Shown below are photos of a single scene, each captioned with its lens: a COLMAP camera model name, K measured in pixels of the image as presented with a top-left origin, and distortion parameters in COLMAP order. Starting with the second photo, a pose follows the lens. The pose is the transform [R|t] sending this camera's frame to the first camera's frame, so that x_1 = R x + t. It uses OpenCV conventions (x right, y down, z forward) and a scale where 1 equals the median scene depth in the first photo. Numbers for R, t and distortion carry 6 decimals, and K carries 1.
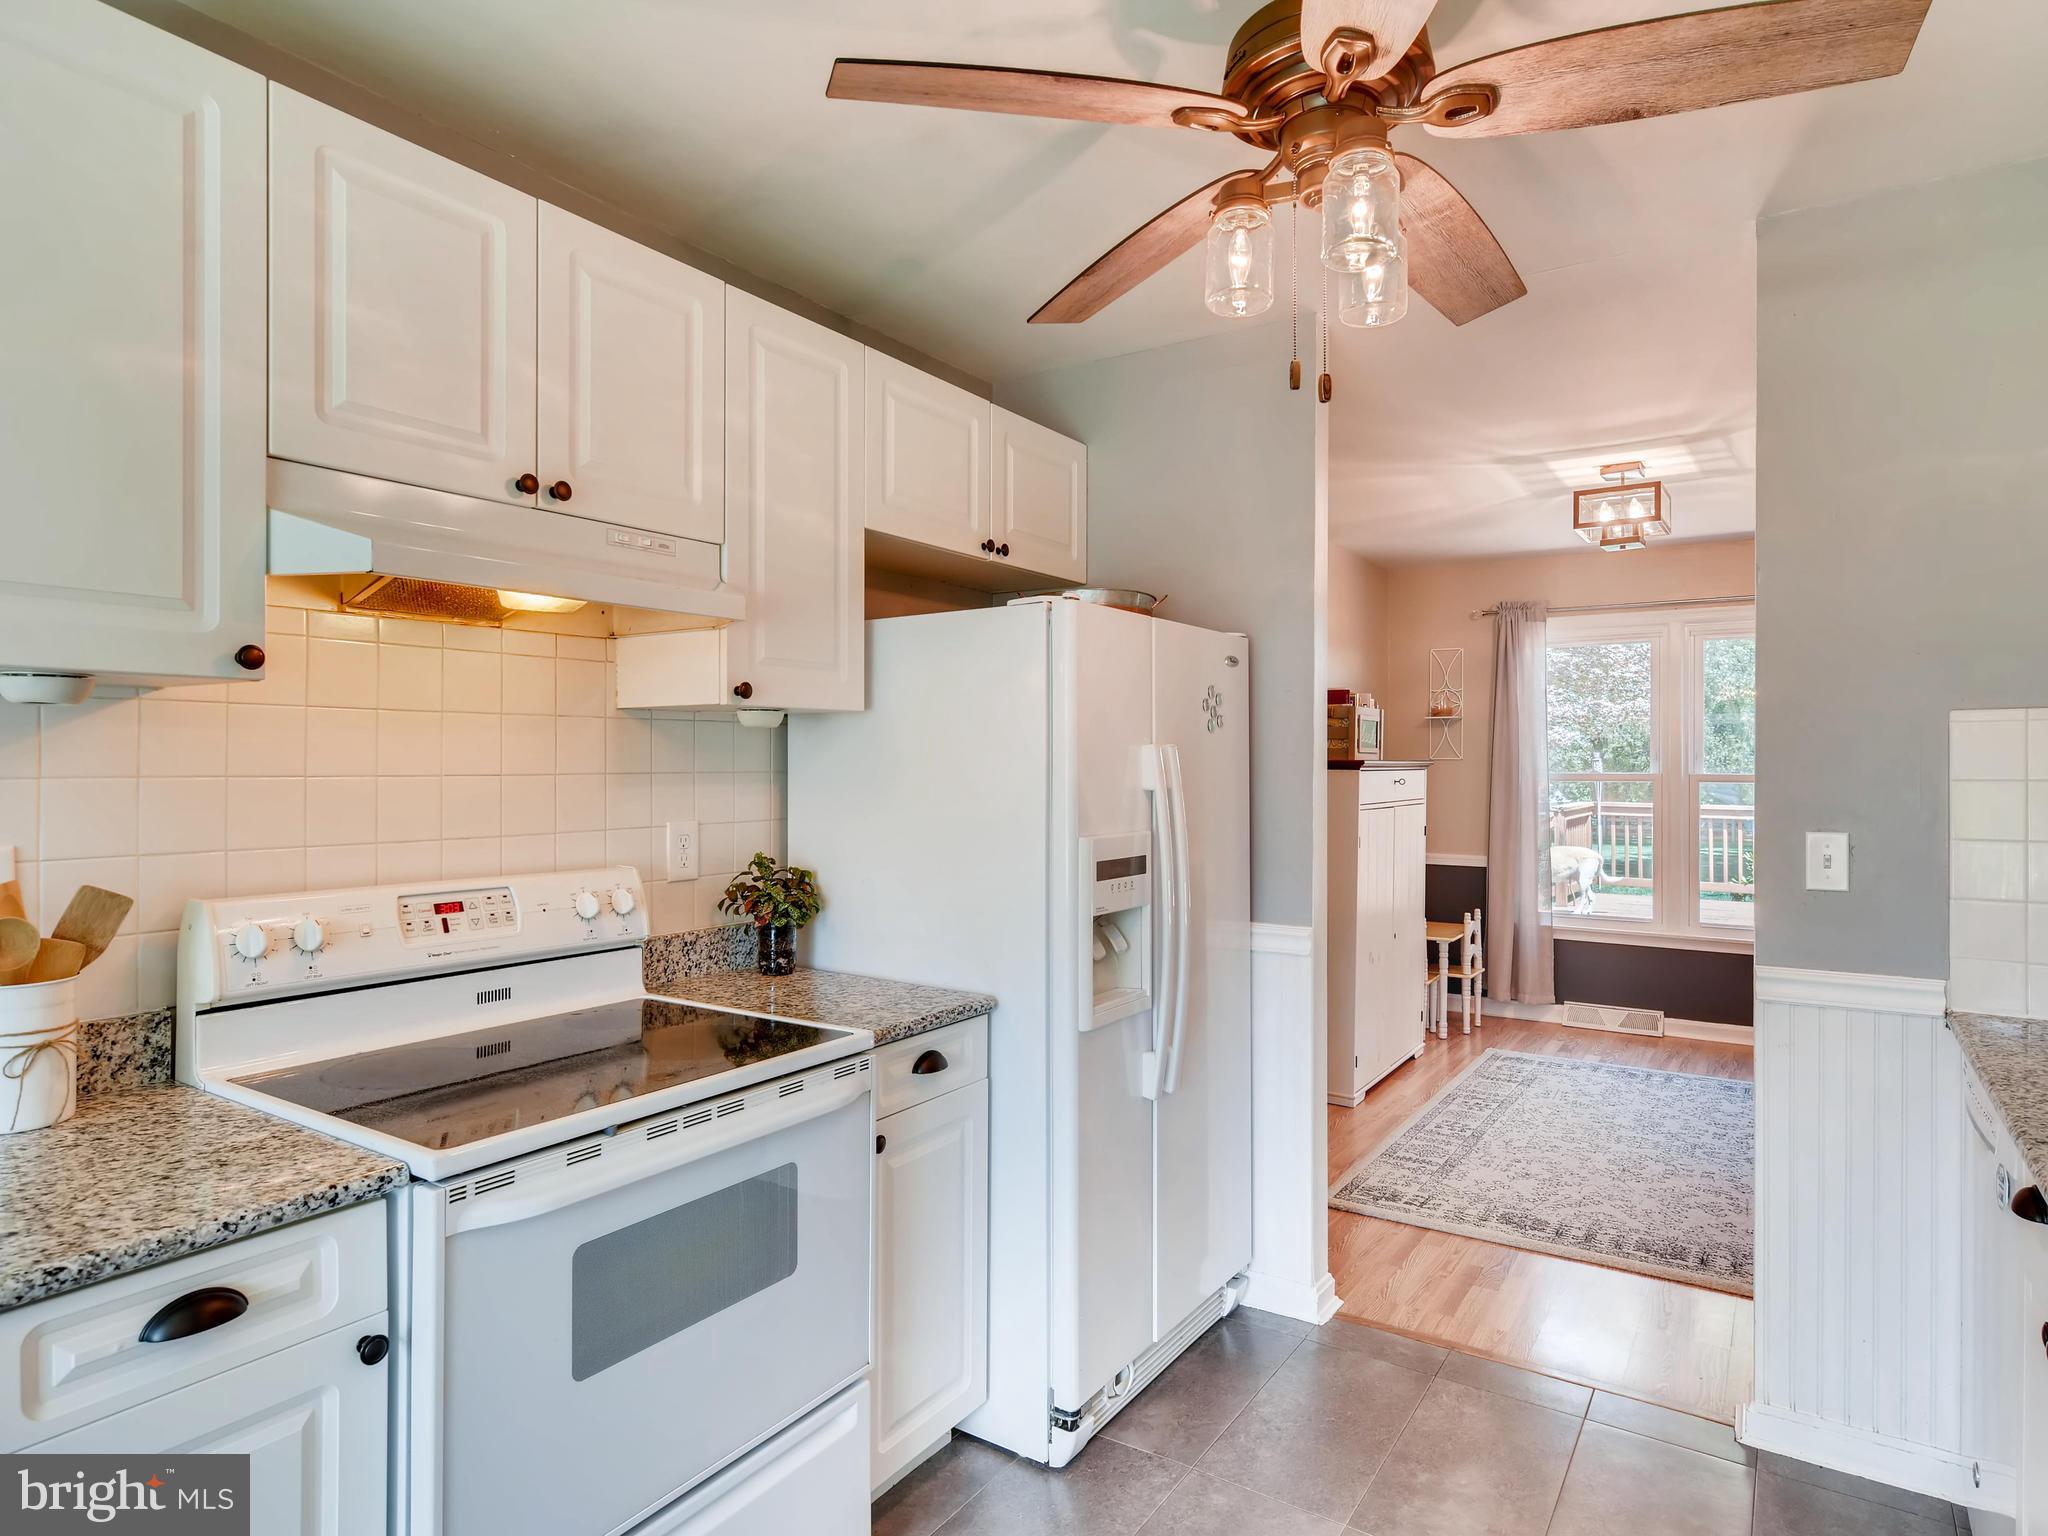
lens RADIAL K [[1154.0, 0, 1024.0], [0, 1154.0, 768.0], [0, 0, 1]] dist [-0.003337, -0.000806]
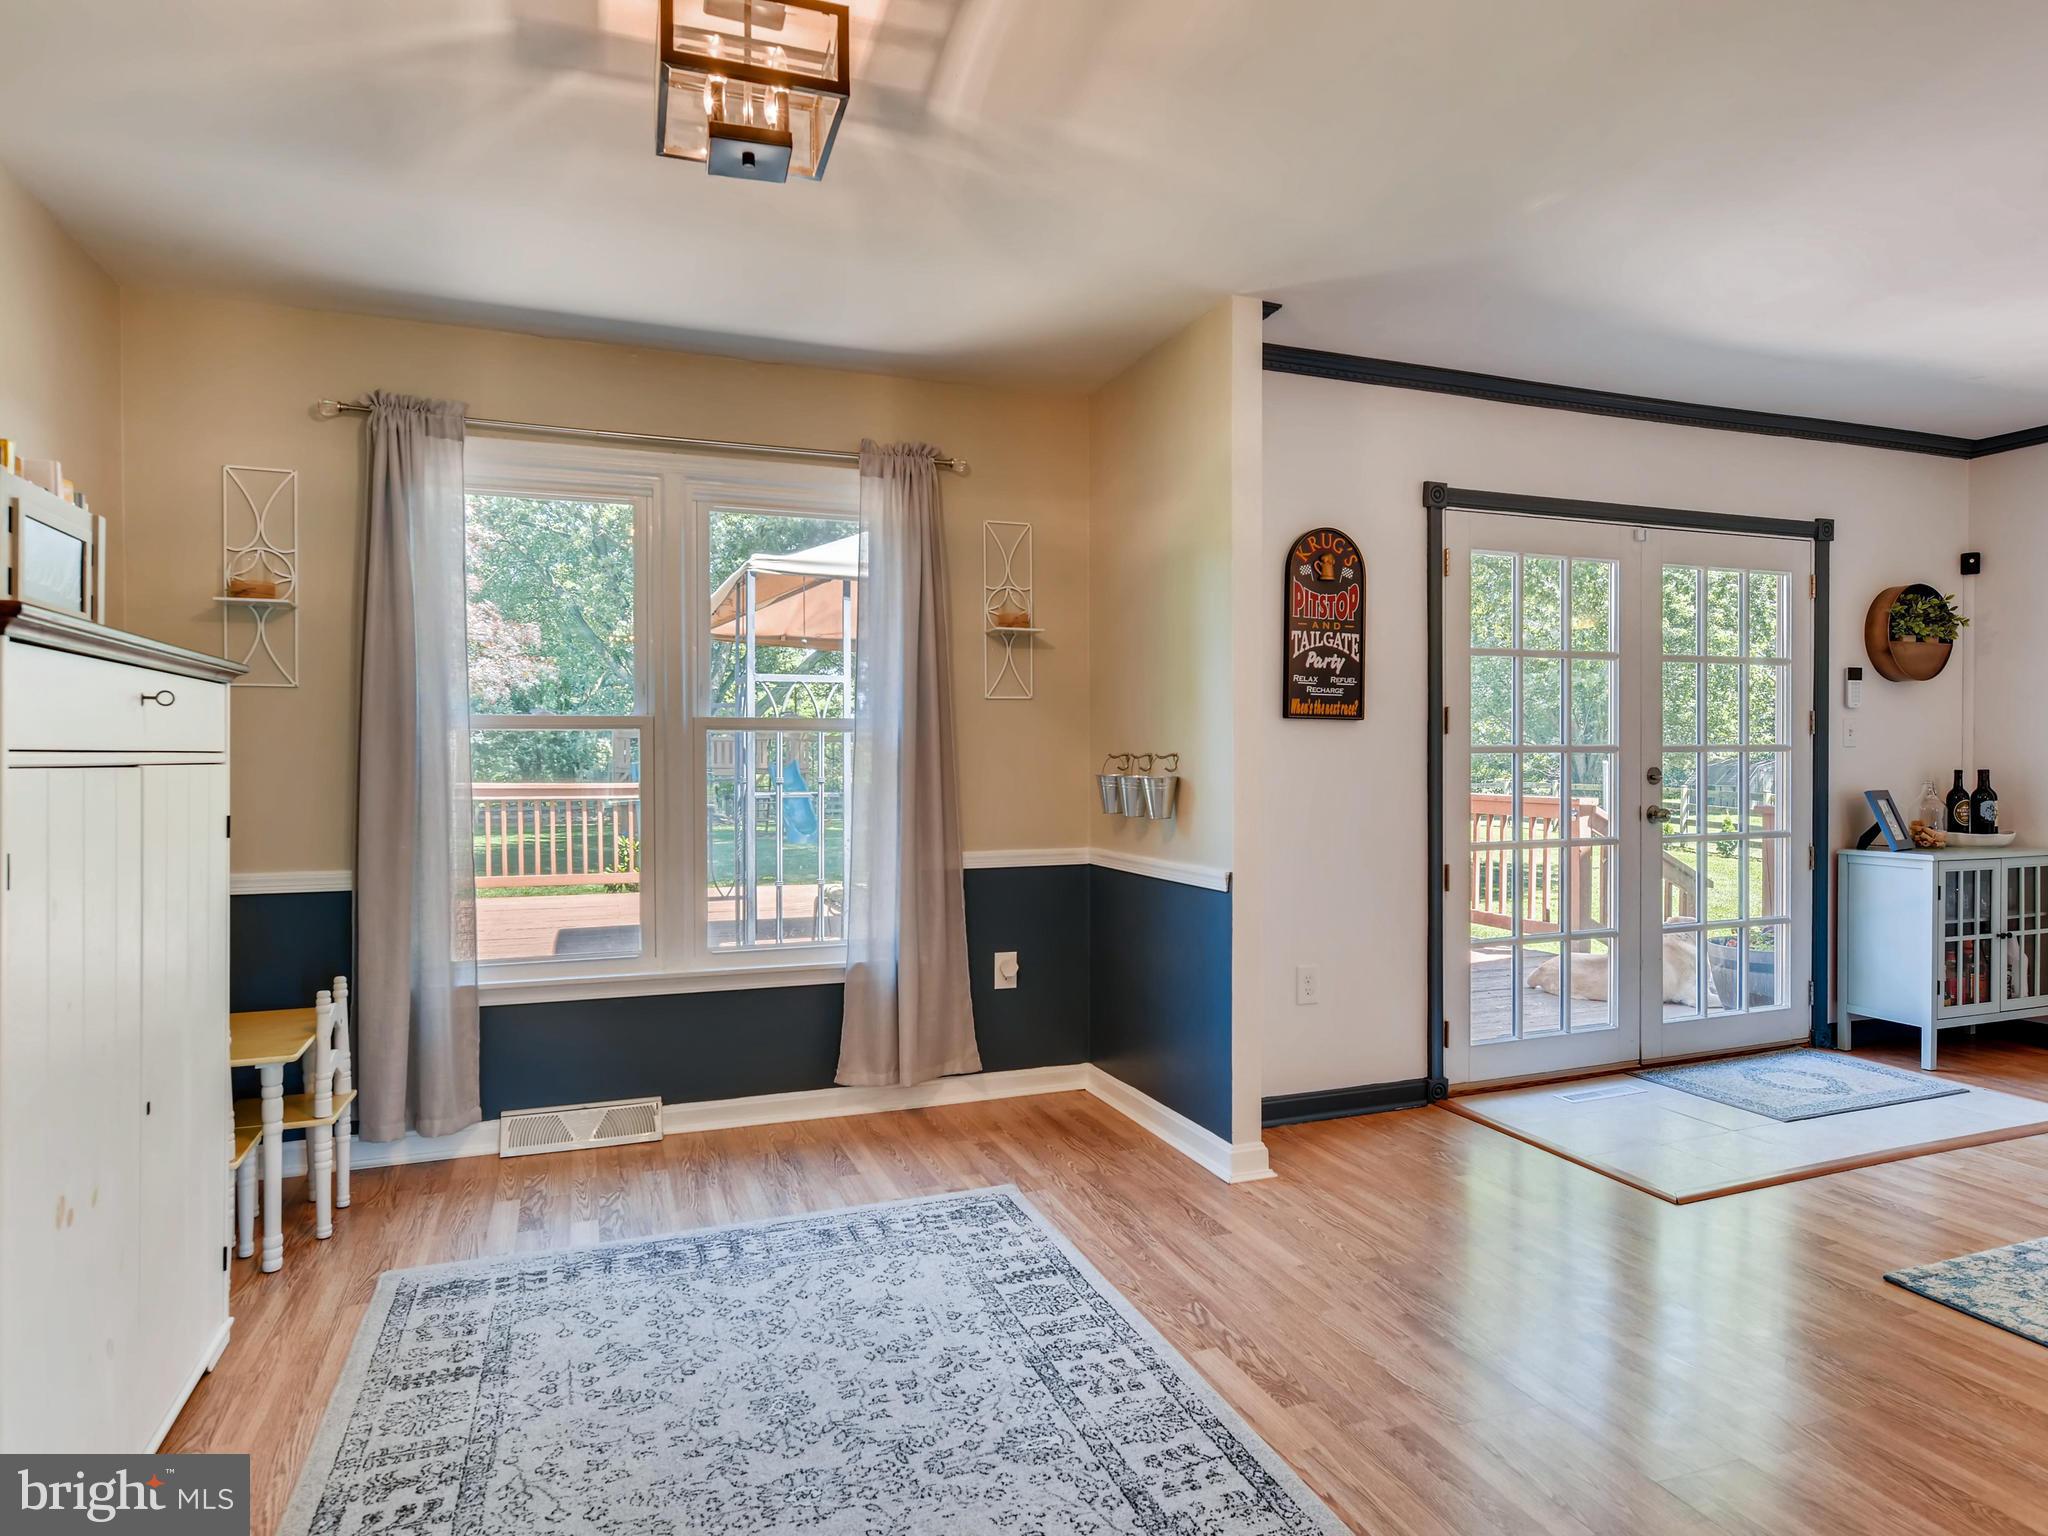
lens RADIAL K [[1212.7, 0, 1062.3], [0, 1212.7, 770.1], [0, 0, 1]] dist [-0.000560, 0.000004]
pose [[0.573184, -0.012791, 0.819327, 0.156569], [0.003487, 0.999907, 0.013171, 0.028567], [-0.819420, -0.004693, 0.573175, 0.488341]]
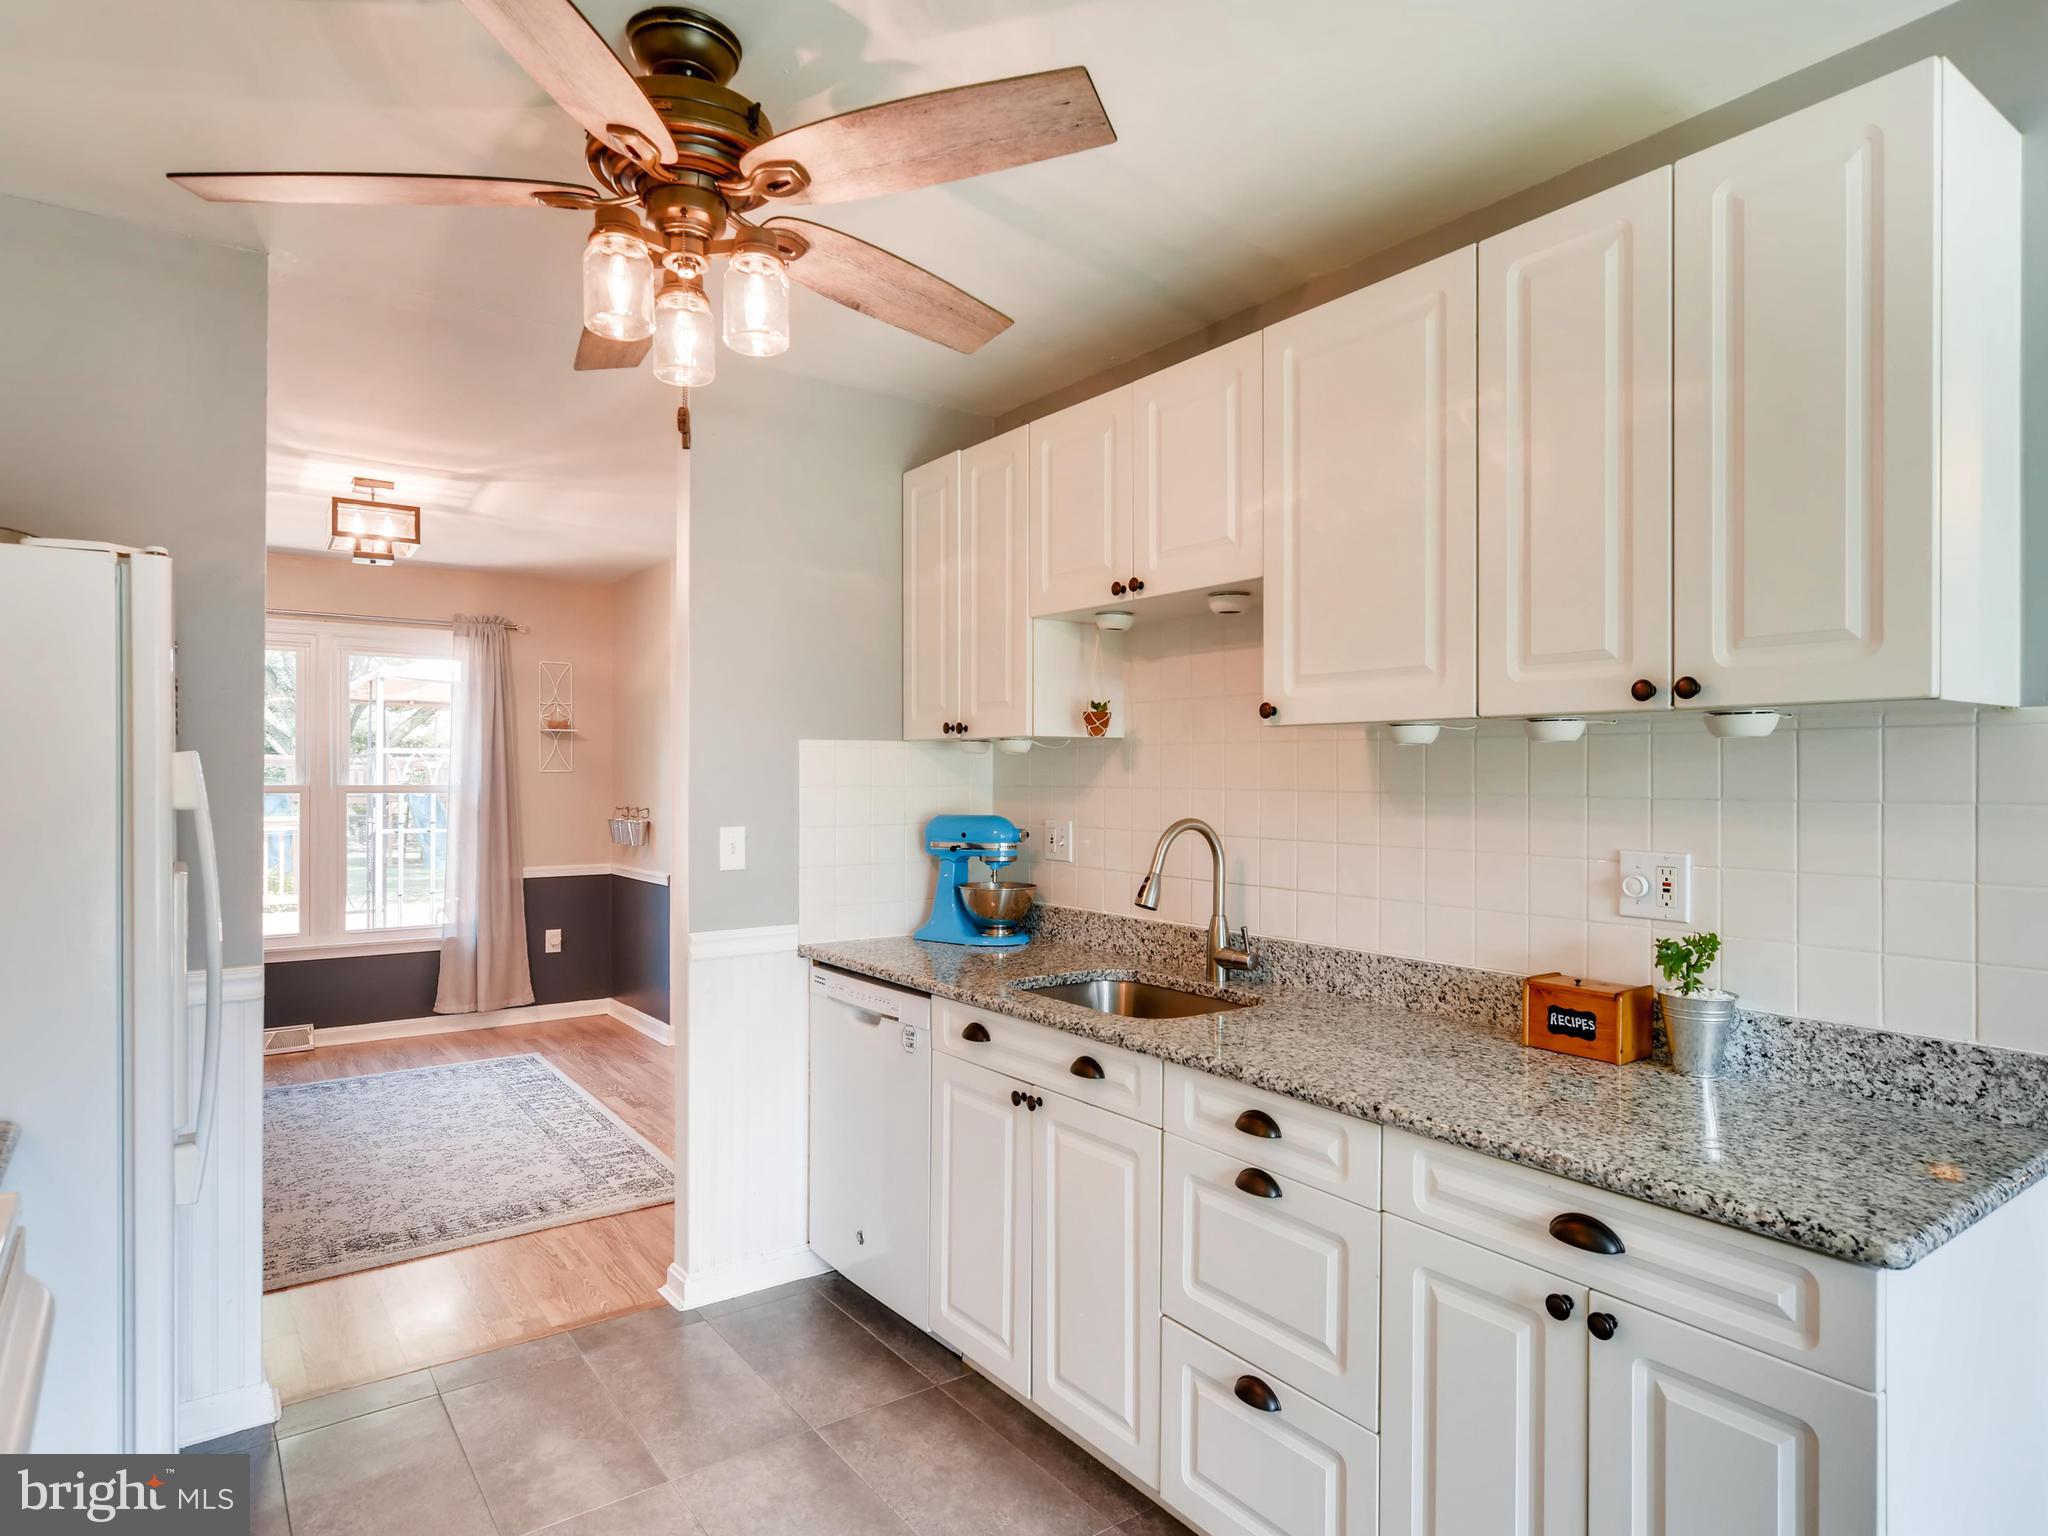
lens RADIAL K [[1149.4, 0, 1028.5], [0, 1149.4, 783.2], [0, 0, 1]] dist [-0.007790, 0.007760]
pose [[0.346611, -0.003302, 0.938003, -0.176376], [0.000253, 0.999994, 0.003427, -0.000120], [-0.938009, -0.000951, 0.346610, 0.083462]]
